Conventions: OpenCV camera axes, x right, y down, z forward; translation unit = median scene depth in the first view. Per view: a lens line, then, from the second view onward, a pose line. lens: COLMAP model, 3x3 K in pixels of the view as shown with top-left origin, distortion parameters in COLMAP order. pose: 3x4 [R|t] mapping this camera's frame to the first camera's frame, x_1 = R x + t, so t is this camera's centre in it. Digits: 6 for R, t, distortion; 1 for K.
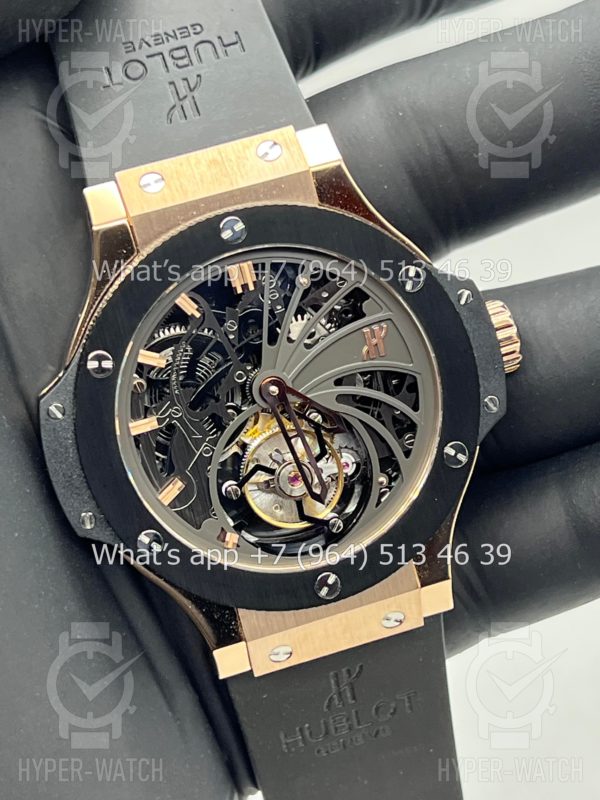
lens RADIAL K [[1806.8, 0, 300.0], [0, 1806.8, 400.0], [0, 0, 1]] dist [0.214106, -0.188547]
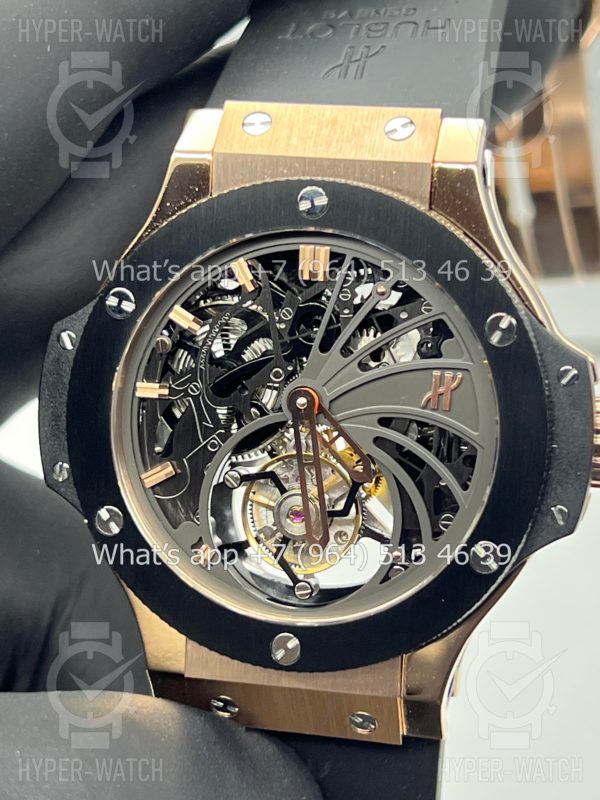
lens RADIAL K [[1806.8, 0, 300.0], [0, 1806.8, 400.0], [0, 0, 1]] dist [0.214106, -0.188547]
pose [[0.876600, 0.335242, -0.345233, 0.268712], [-0.340951, 0.938952, 0.046054, -0.044221], [0.339597, 0.077337, 0.937386, 0.221670]]
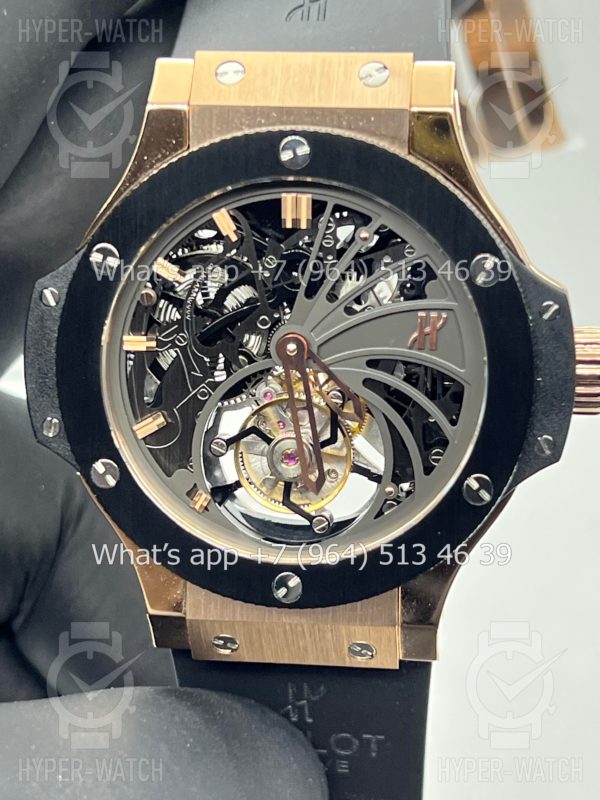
lens RADIAL K [[1806.8, 0, 300.0], [0, 1806.8, 400.0], [0, 0, 1]] dist [0.214106, -0.188547]
pose [[0.922350, 0.307600, -0.233779, 0.193305], [-0.296320, 0.951489, 0.082846, -0.053856], [0.247922, -0.007140, 0.968754, 0.178967]]
